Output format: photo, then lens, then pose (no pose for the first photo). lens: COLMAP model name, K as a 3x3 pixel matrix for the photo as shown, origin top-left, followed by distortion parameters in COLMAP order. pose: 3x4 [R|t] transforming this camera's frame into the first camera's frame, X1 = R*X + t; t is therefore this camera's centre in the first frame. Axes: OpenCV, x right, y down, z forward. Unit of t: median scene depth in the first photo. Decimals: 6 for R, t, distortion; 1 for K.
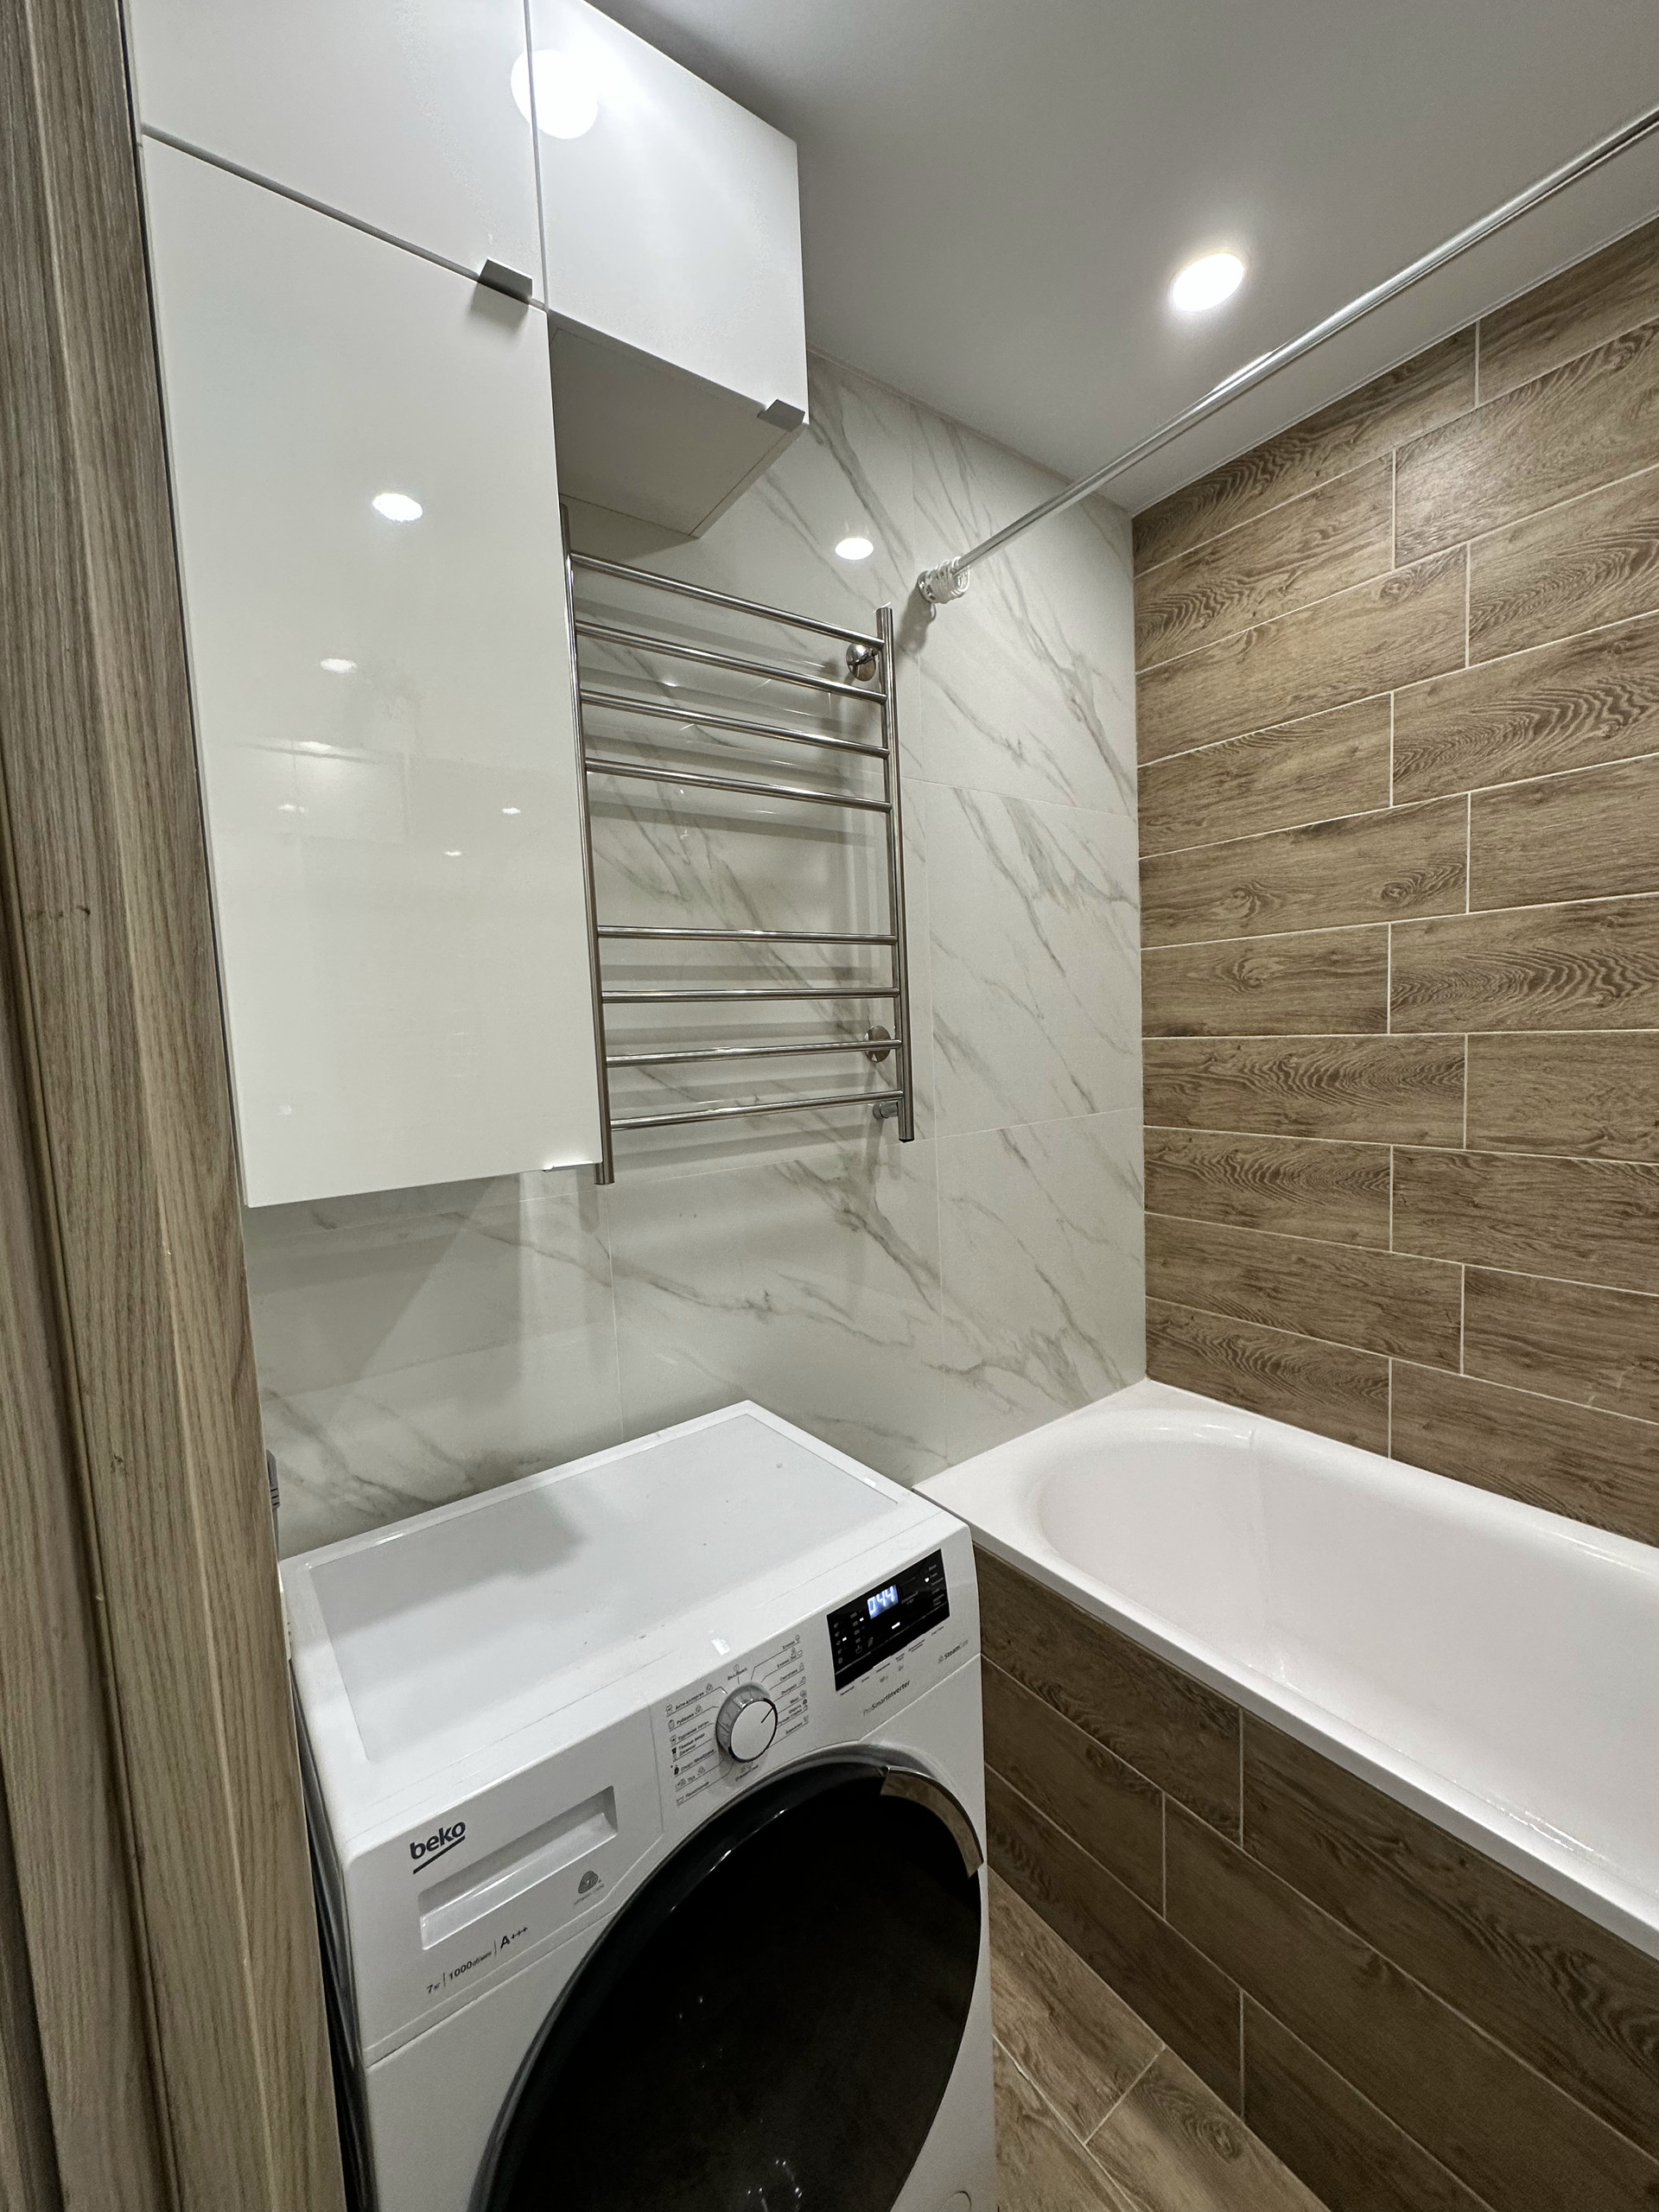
lens RADIAL K [[879.4, 0, 825.9], [0, 879.4, 1097.6], [0, 0, 1]] dist [-0.001435, 0.000402]
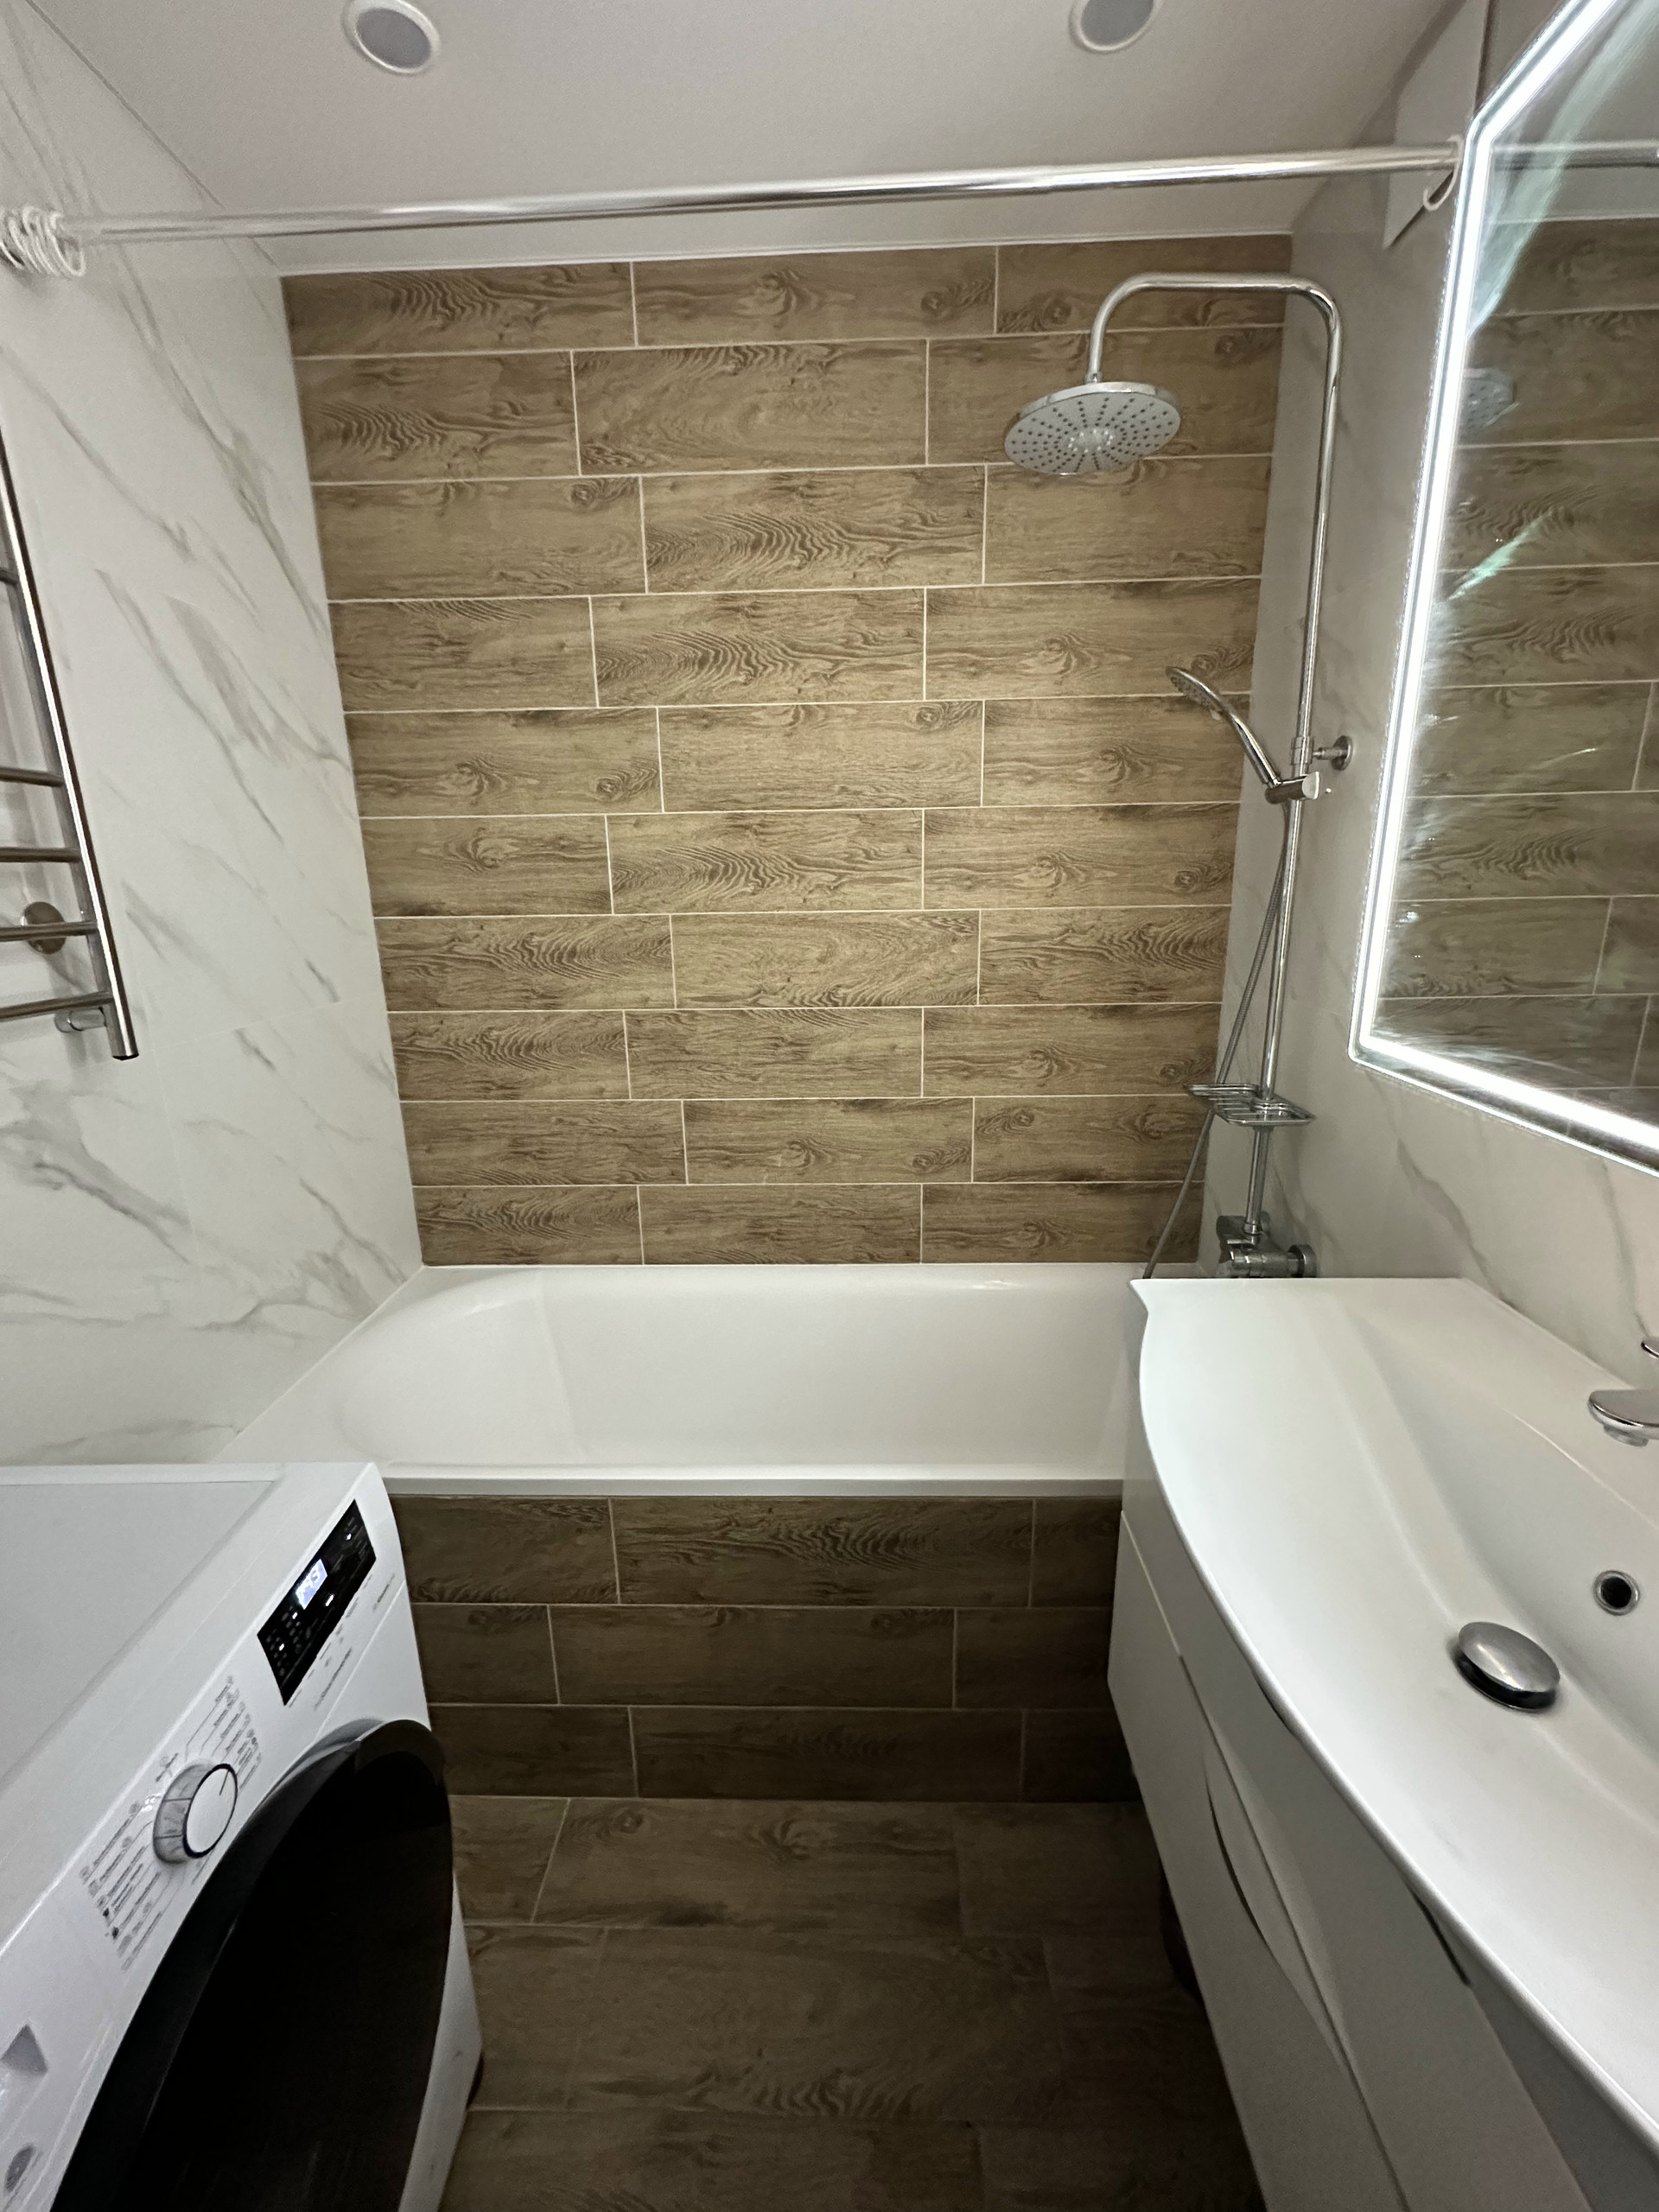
lens RADIAL K [[879.4, 0, 831.5], [0, 879.4, 1097.7], [0, 0, 1]] dist [-0.001435, 0.000402]
pose [[0.612983, -0.159792, 0.773769, -0.117941], [0.051442, 0.985329, 0.162729, -0.008143], [-0.788419, -0.059946, 0.612210, 0.050908]]
